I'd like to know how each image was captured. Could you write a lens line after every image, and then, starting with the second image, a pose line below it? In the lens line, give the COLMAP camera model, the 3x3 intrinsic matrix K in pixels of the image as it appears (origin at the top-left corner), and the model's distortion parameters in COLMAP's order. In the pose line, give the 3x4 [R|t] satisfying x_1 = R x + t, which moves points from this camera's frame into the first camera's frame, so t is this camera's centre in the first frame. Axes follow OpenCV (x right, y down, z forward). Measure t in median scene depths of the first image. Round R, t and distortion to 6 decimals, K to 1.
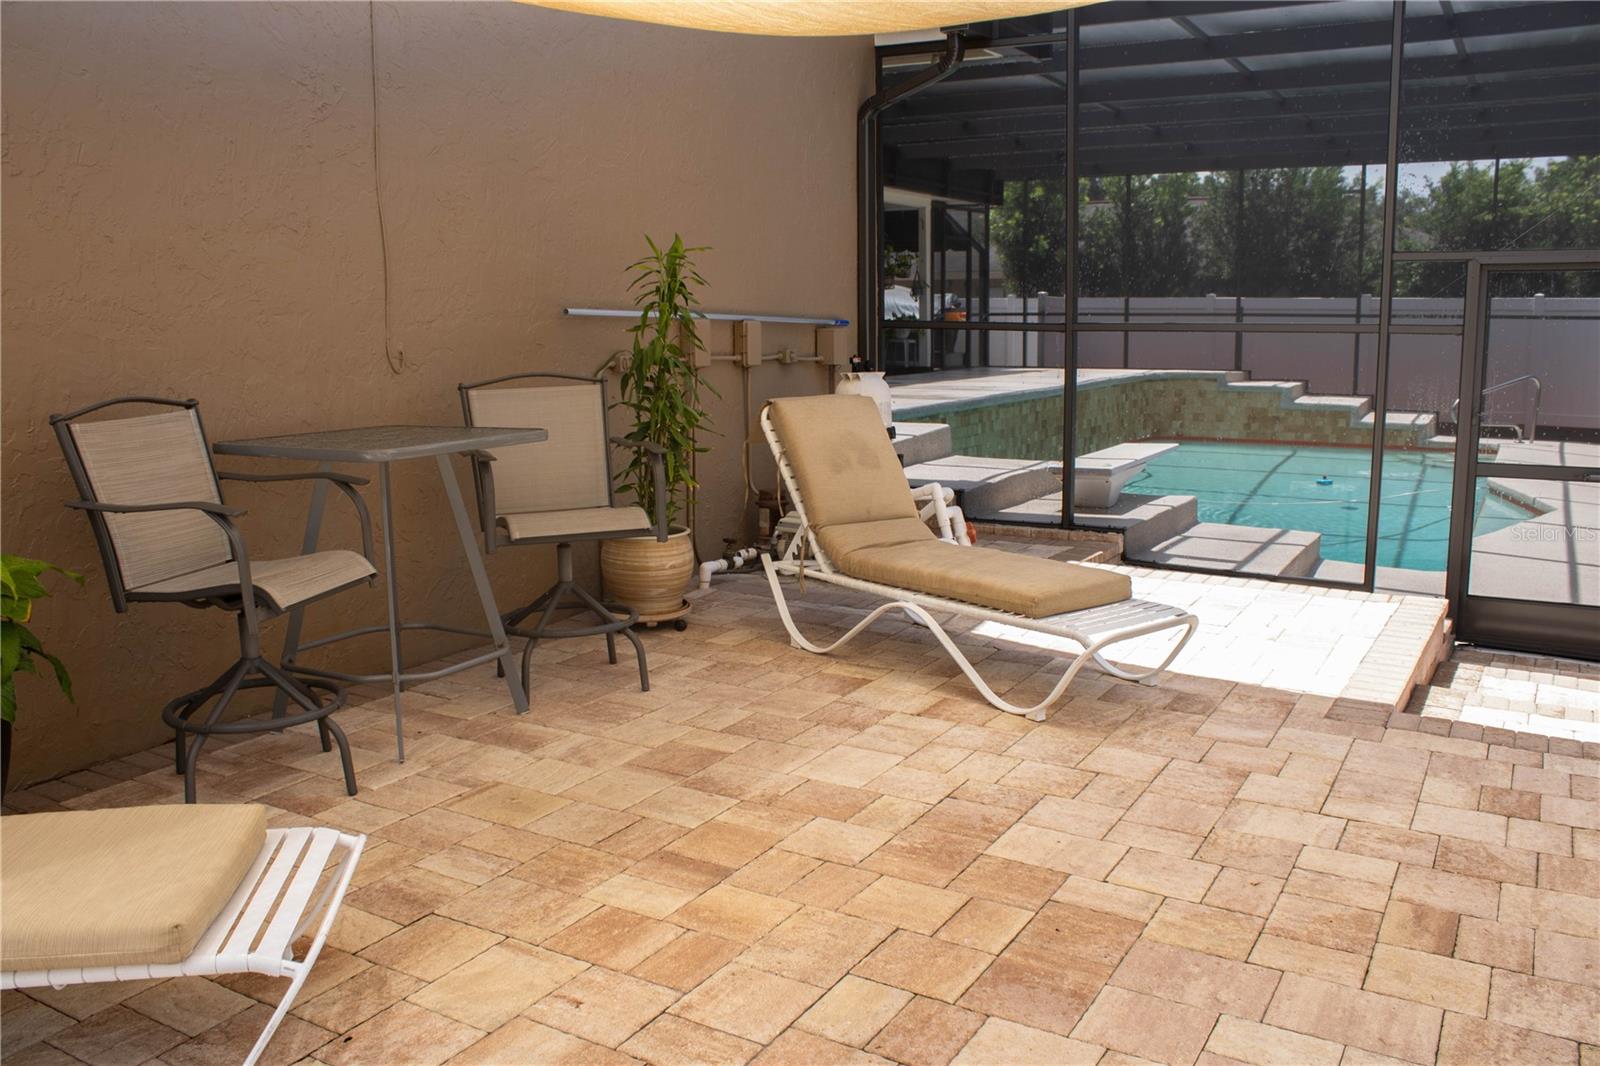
lens RADIAL K [[1333.8, 0, 804.1], [0, 1333.8, 549.8], [0, 0, 1]] dist [-0.174540, 0.170163]
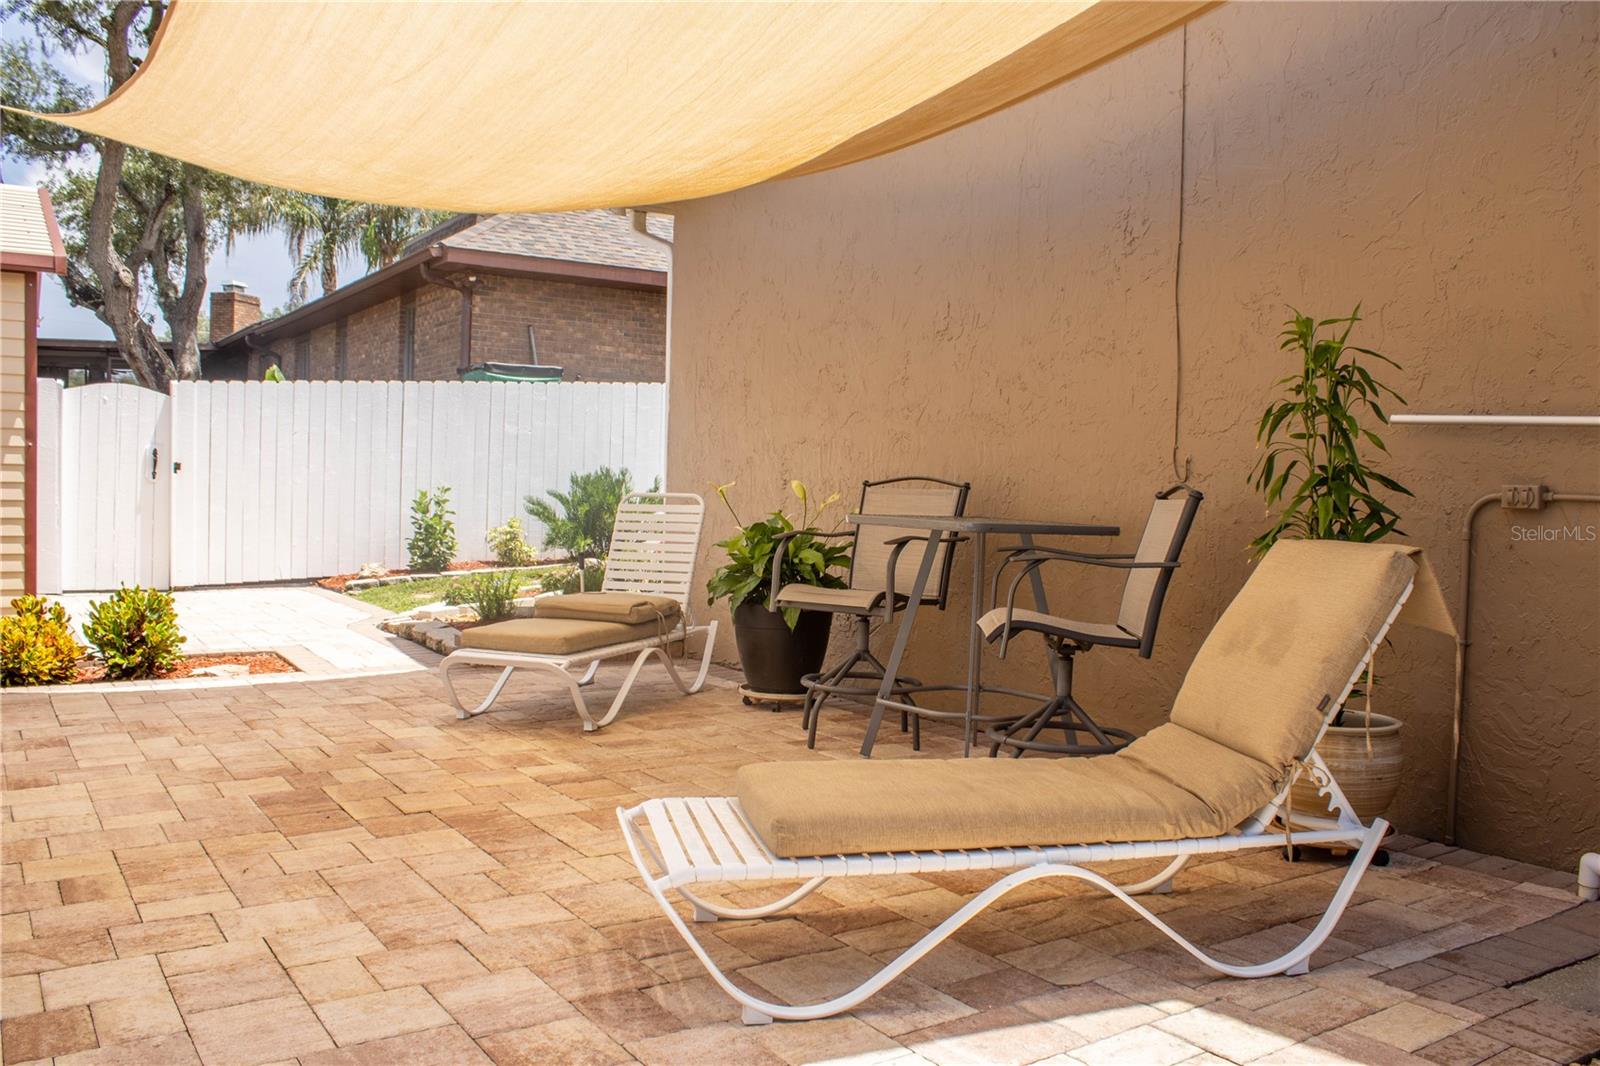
lens RADIAL K [[1333.8, 0, 804.1], [0, 1333.8, 549.8], [0, 0, 1]] dist [-0.174540, 0.170163]
pose [[-0.447240, 0.041625, -0.893445, 0.915400], [-0.183979, 0.973274, 0.137440, -0.213660], [0.875288, 0.225844, -0.427628, 1.498992]]
